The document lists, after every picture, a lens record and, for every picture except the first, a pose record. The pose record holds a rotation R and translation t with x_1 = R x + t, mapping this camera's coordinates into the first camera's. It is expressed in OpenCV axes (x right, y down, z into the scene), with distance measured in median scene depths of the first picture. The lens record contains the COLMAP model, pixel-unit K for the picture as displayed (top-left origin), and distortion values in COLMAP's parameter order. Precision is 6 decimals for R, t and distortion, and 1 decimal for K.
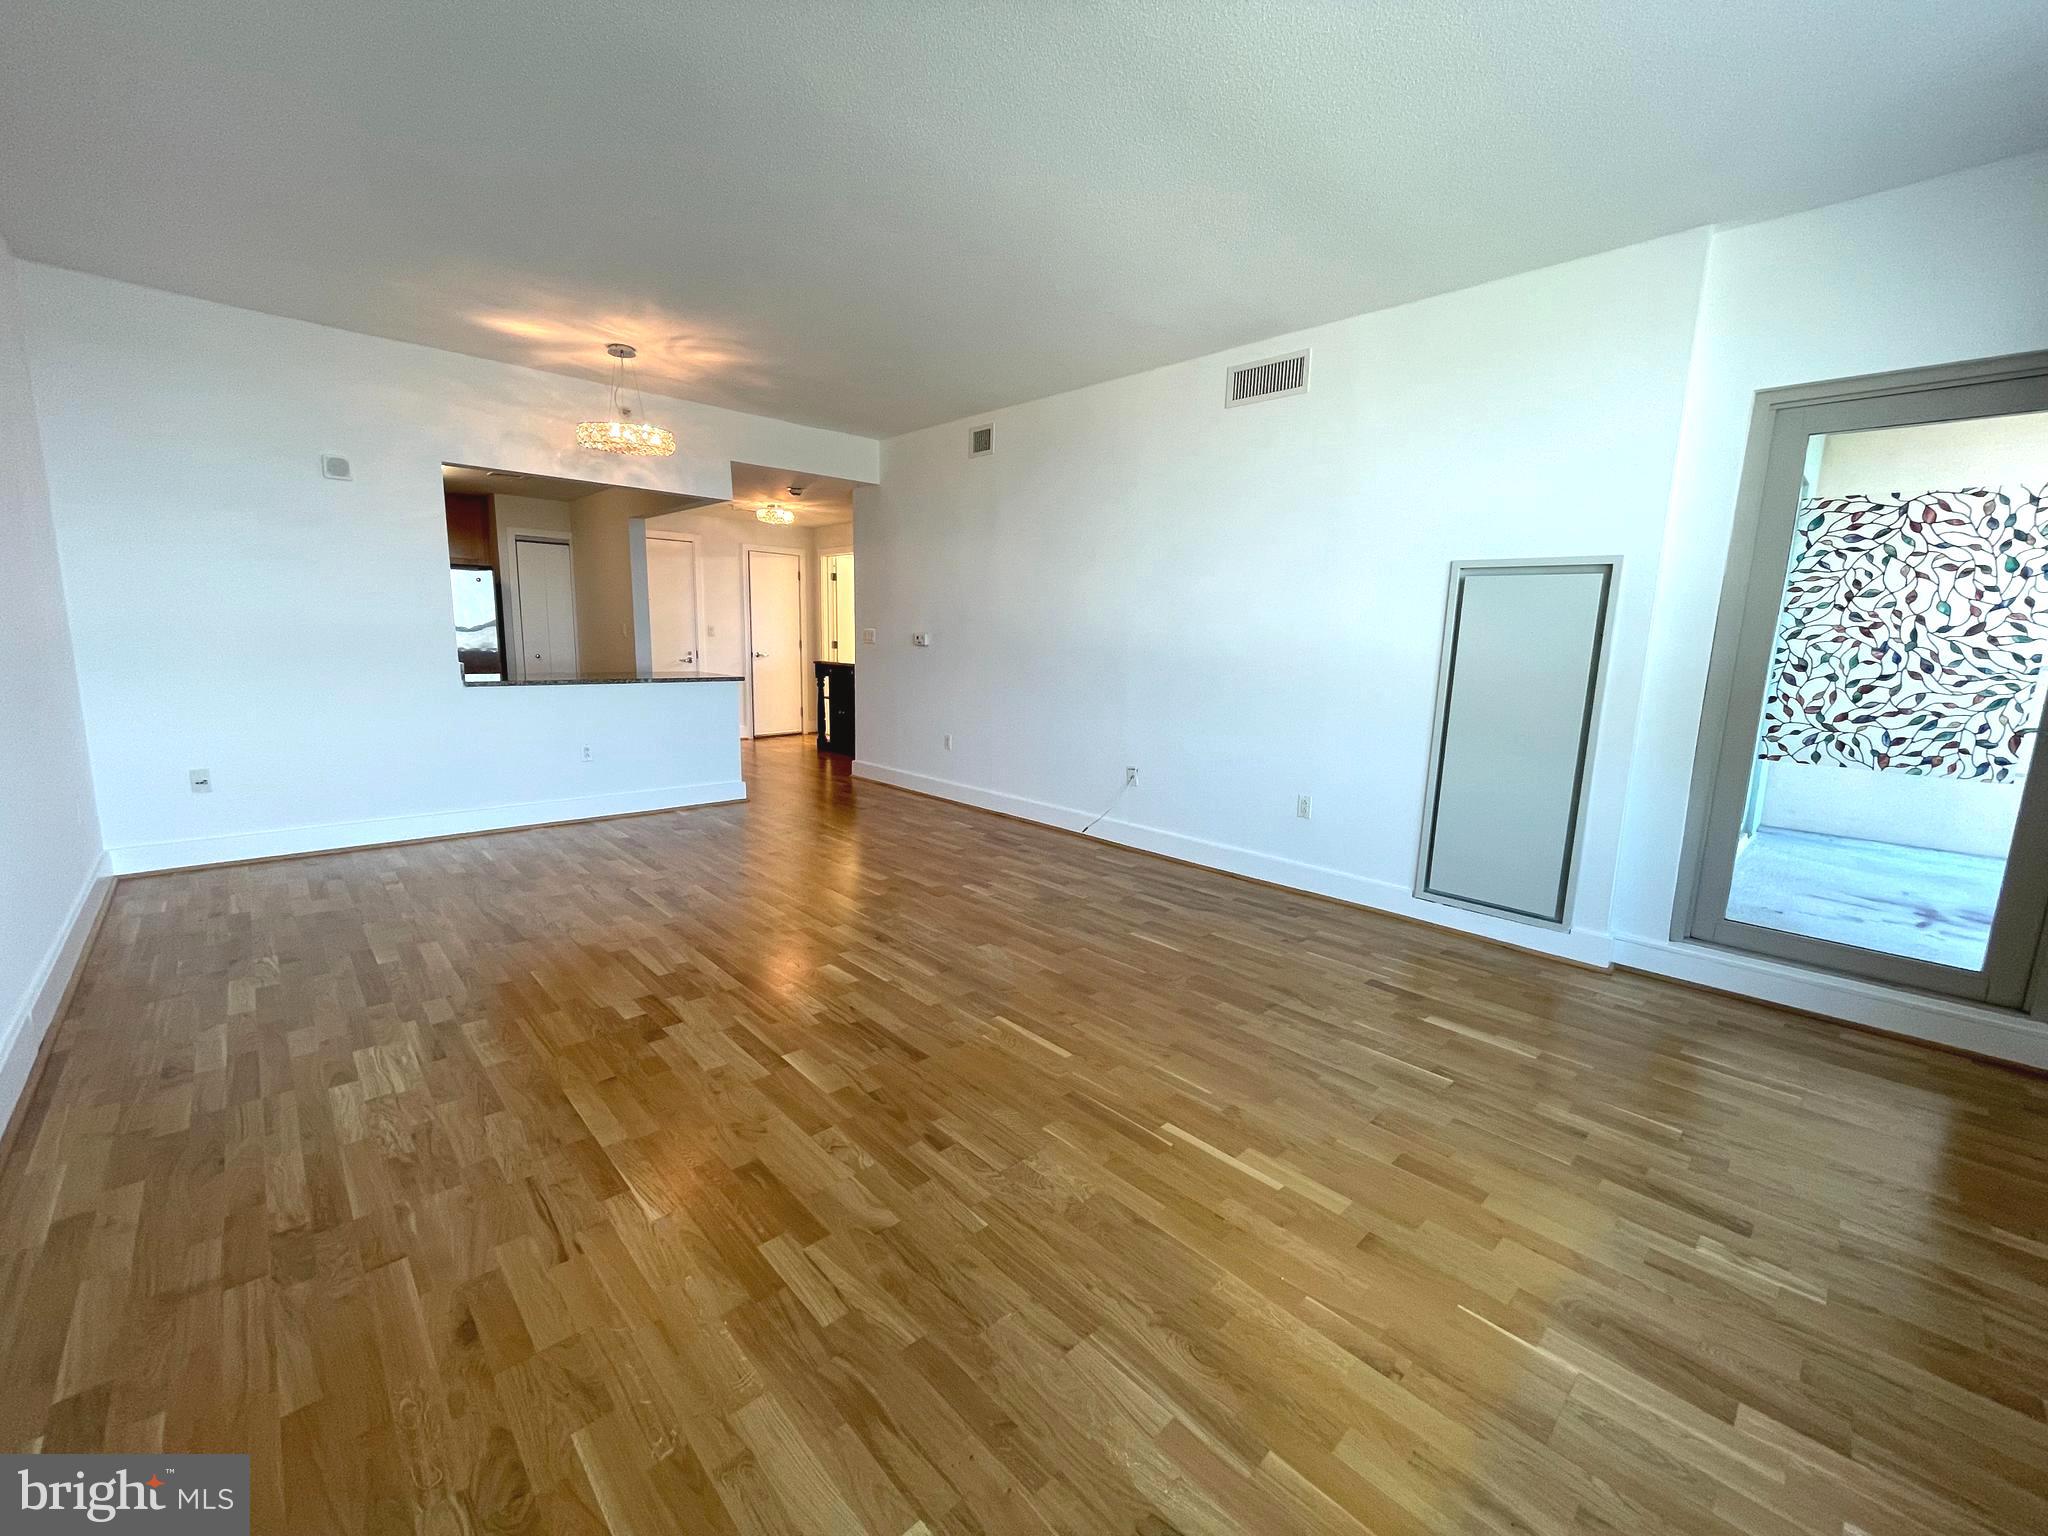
lens RADIAL K [[823.3, 0, 1024.0], [0, 823.3, 768.0], [0, 0, 1]] dist [-0.002685, -0.000594]
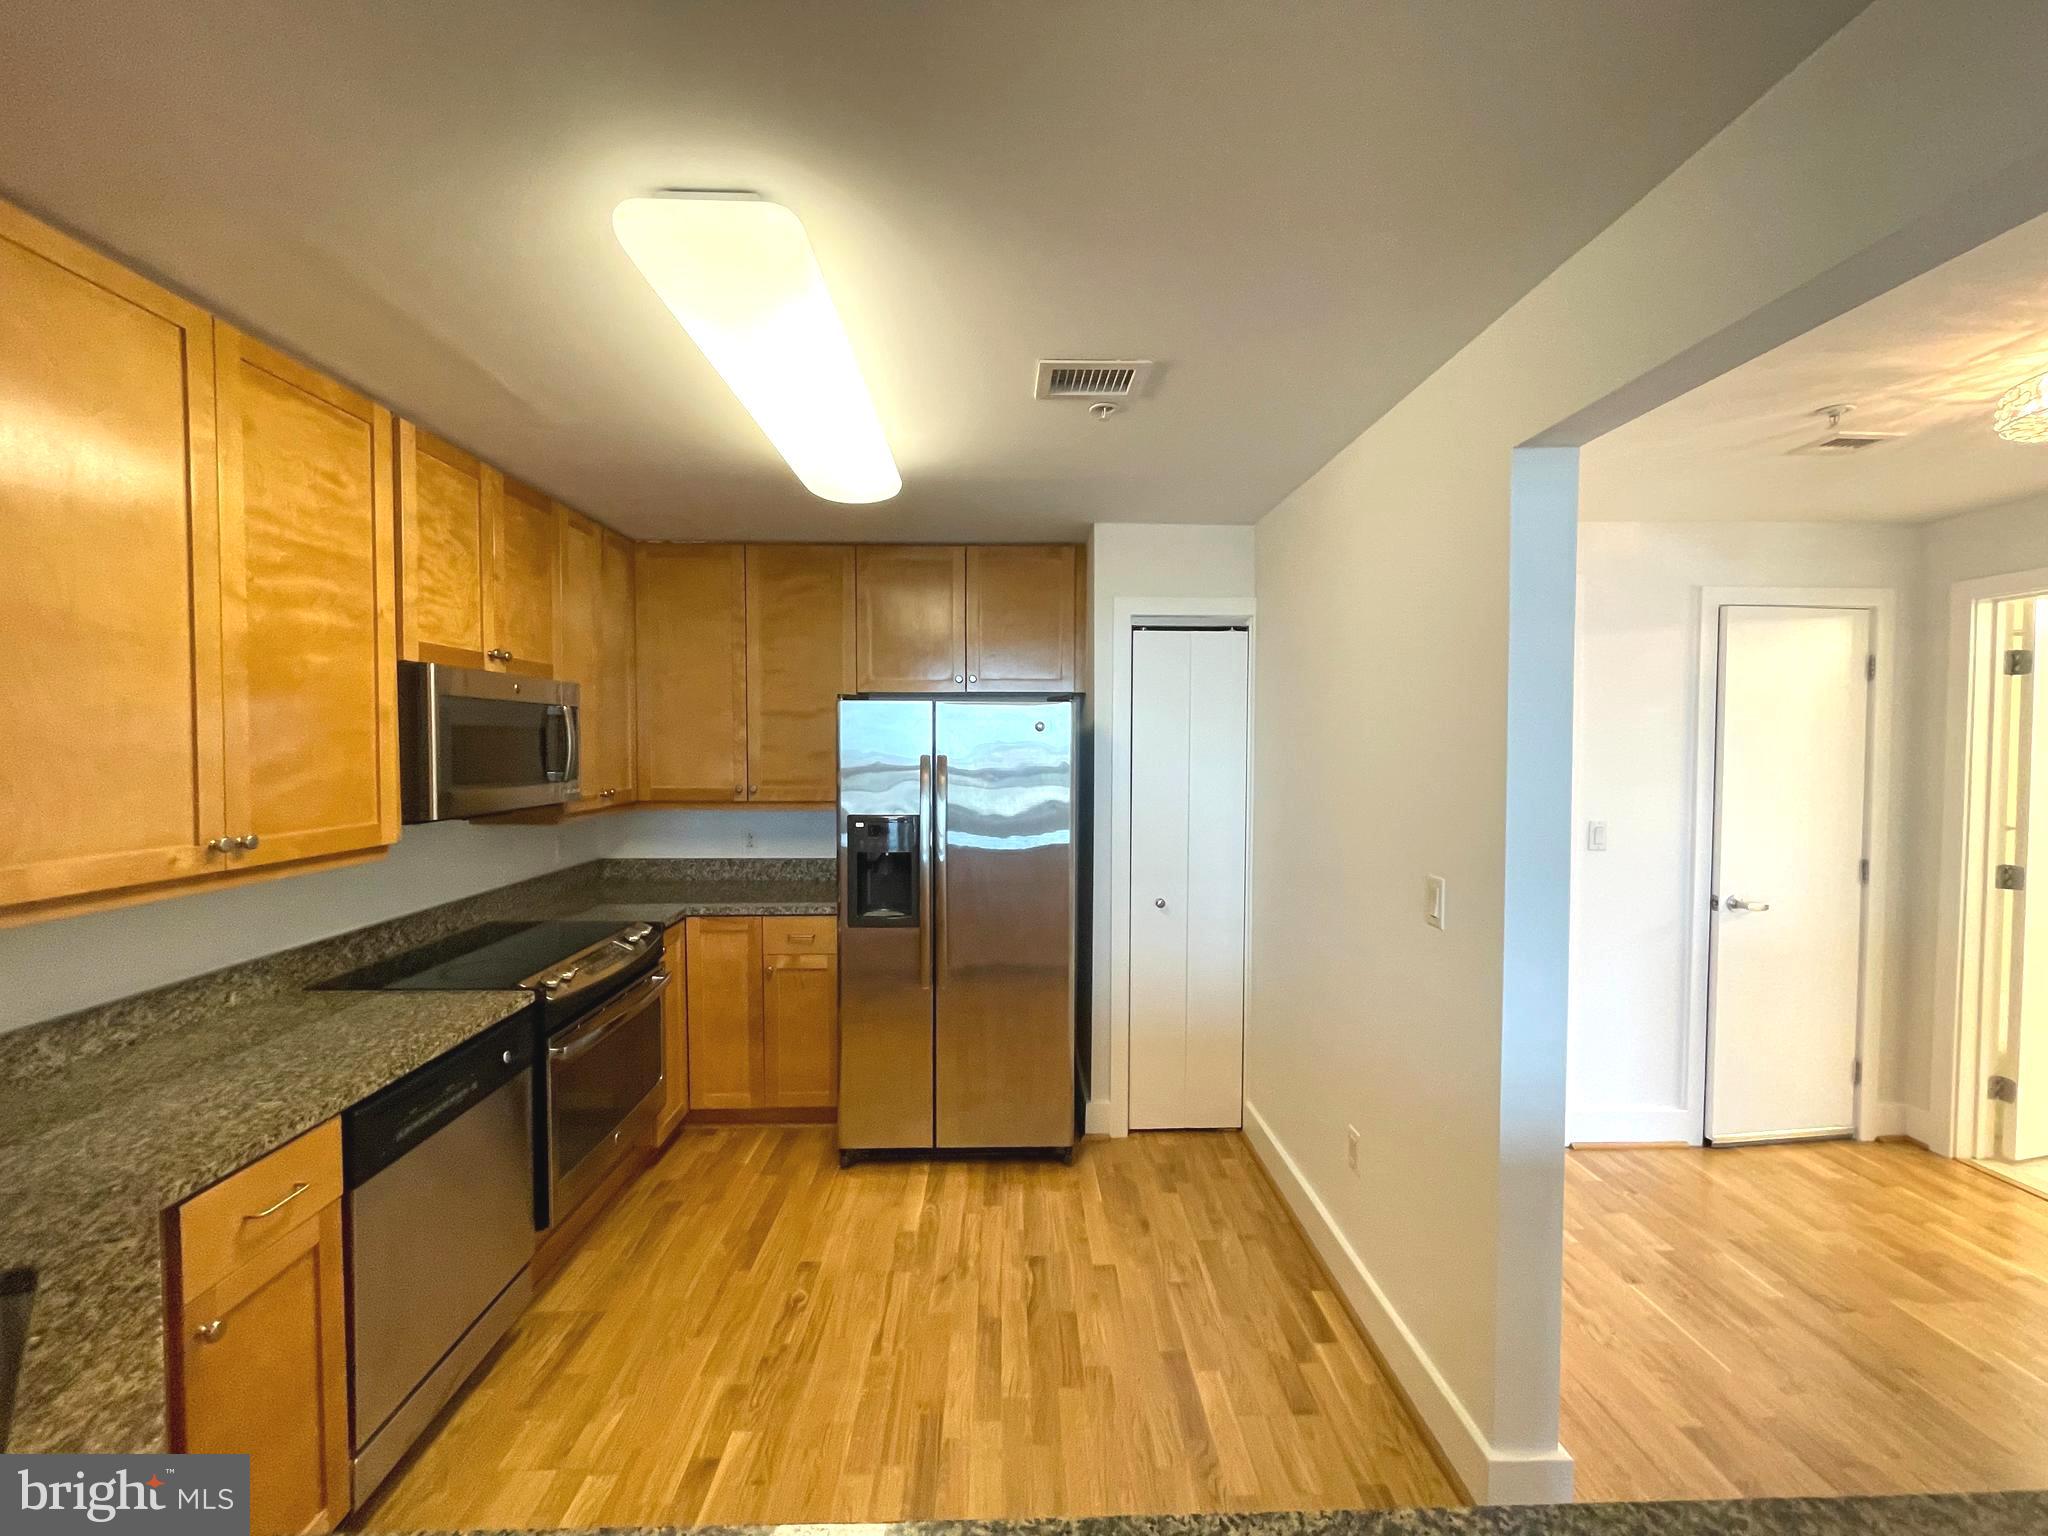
lens RADIAL K [[823.3, 0, 1024.0], [0, 823.3, 768.0], [0, 0, 1]] dist [-0.002685, -0.000594]
pose [[0.737950, -0.003328, -0.674847, -0.340844], [-0.095329, 0.989447, -0.109123, -0.140908], [0.668089, 0.144860, 0.729845, 0.604839]]
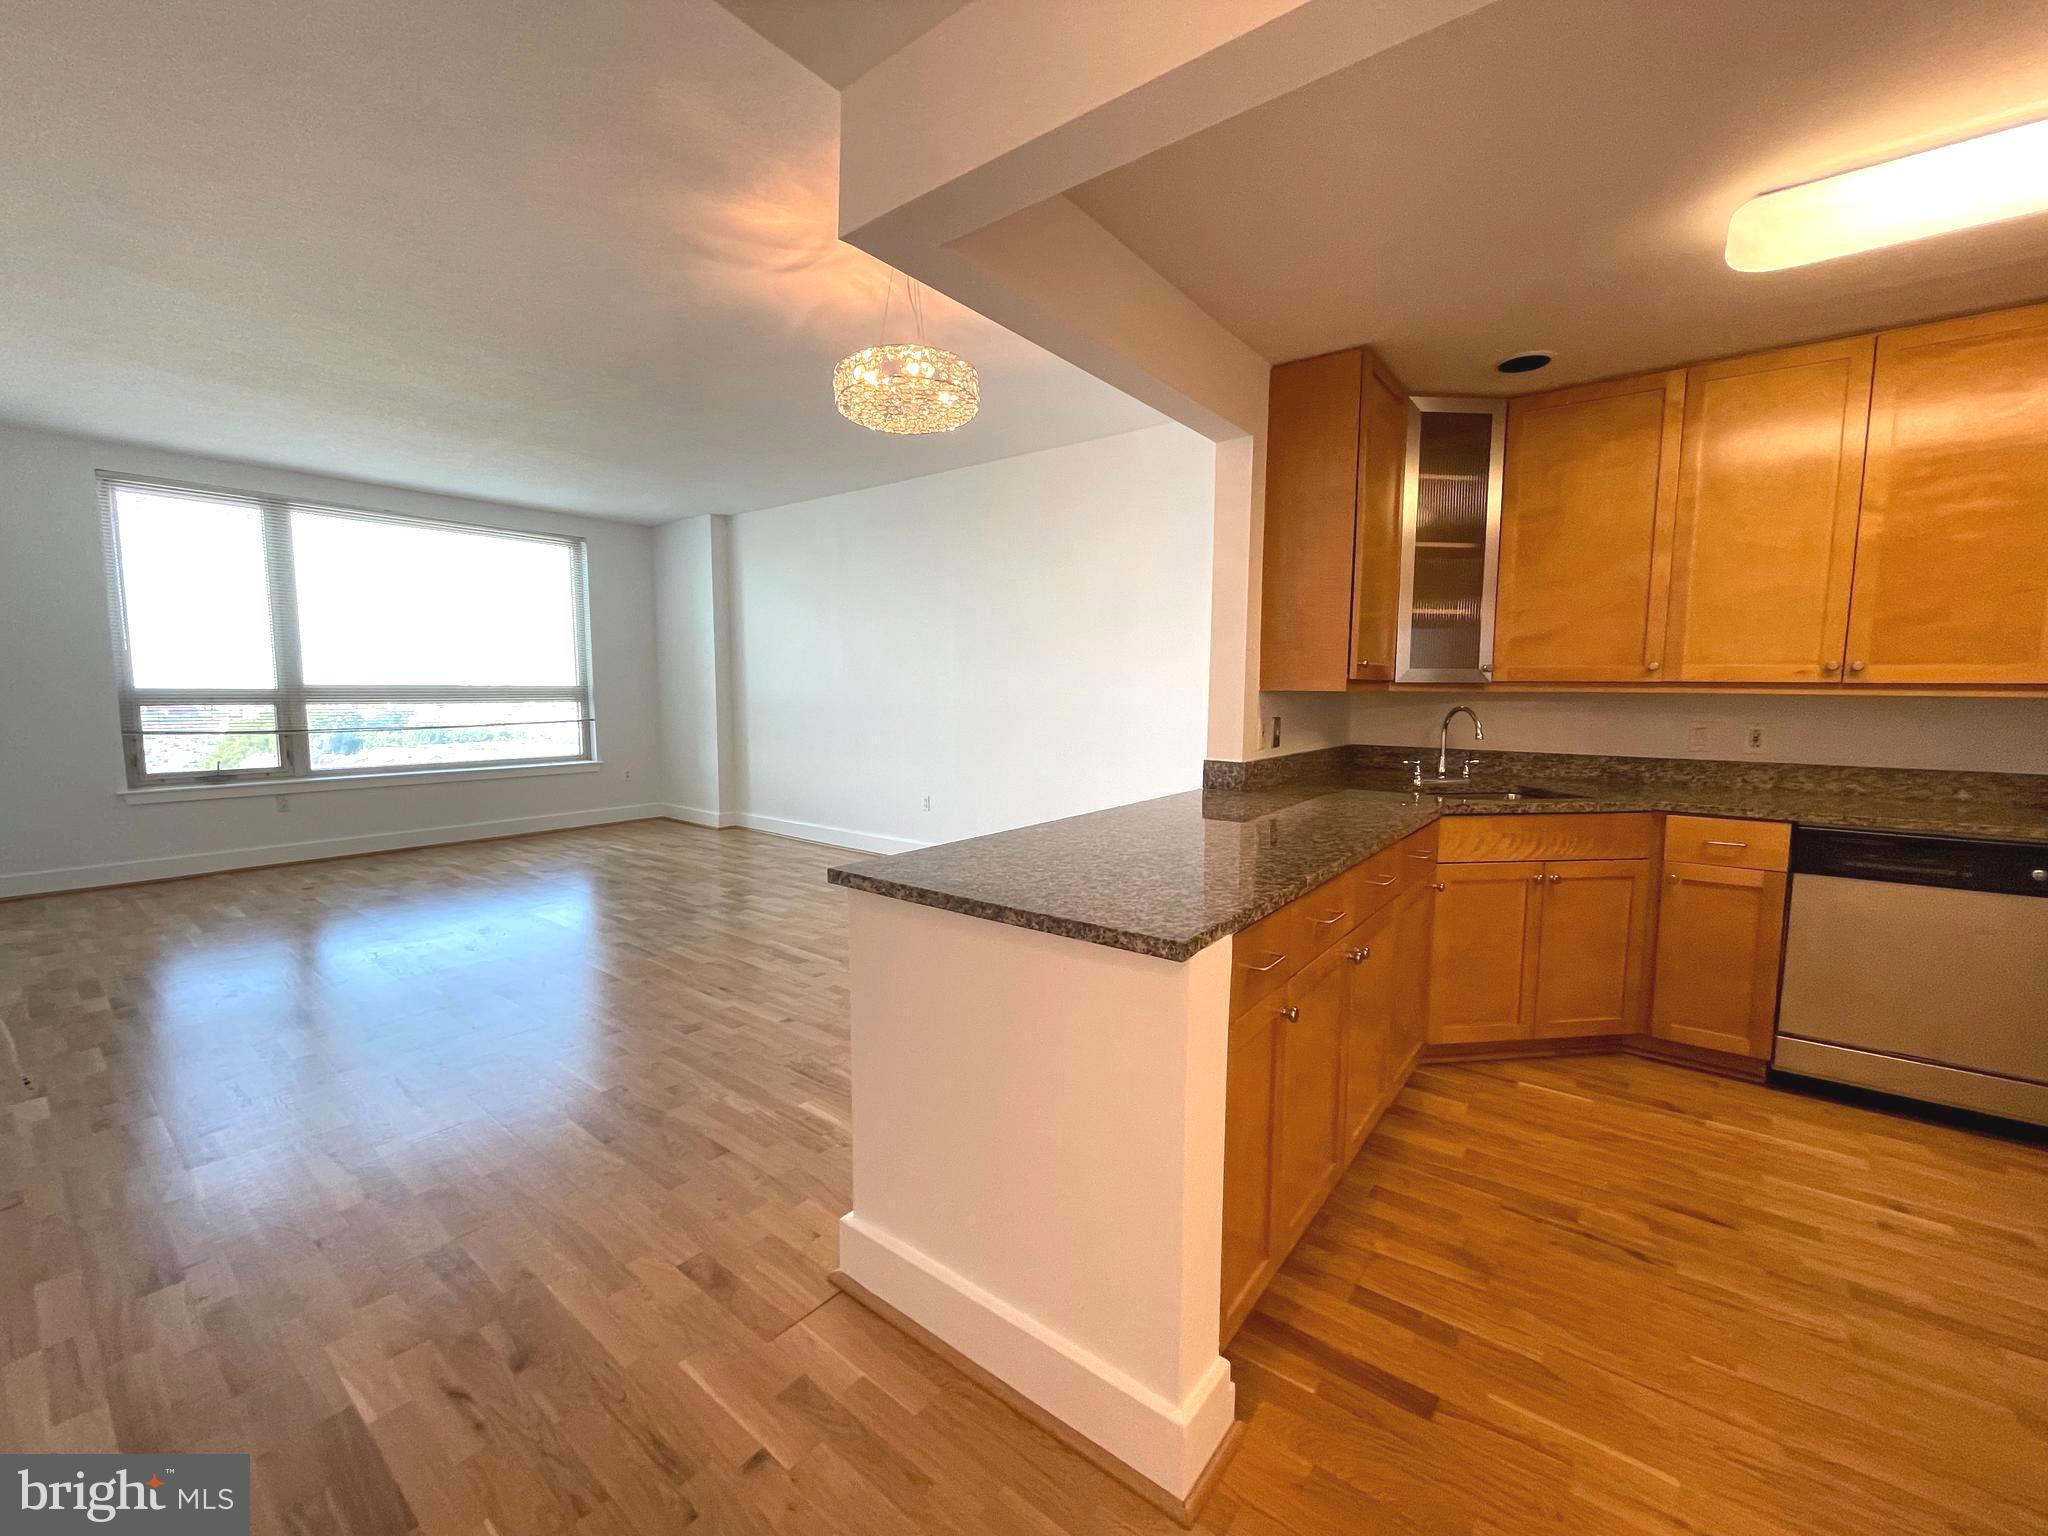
lens RADIAL K [[823.3, 0, 1024.0], [0, 823.3, 768.0], [0, 0, 1]] dist [-0.002685, -0.000594]
pose [[-0.989011, -0.016499, -0.146919, -0.254858], [-0.053858, 0.965675, 0.254107, -0.151550], [0.137683, 0.259227, -0.955952, 0.879370]]
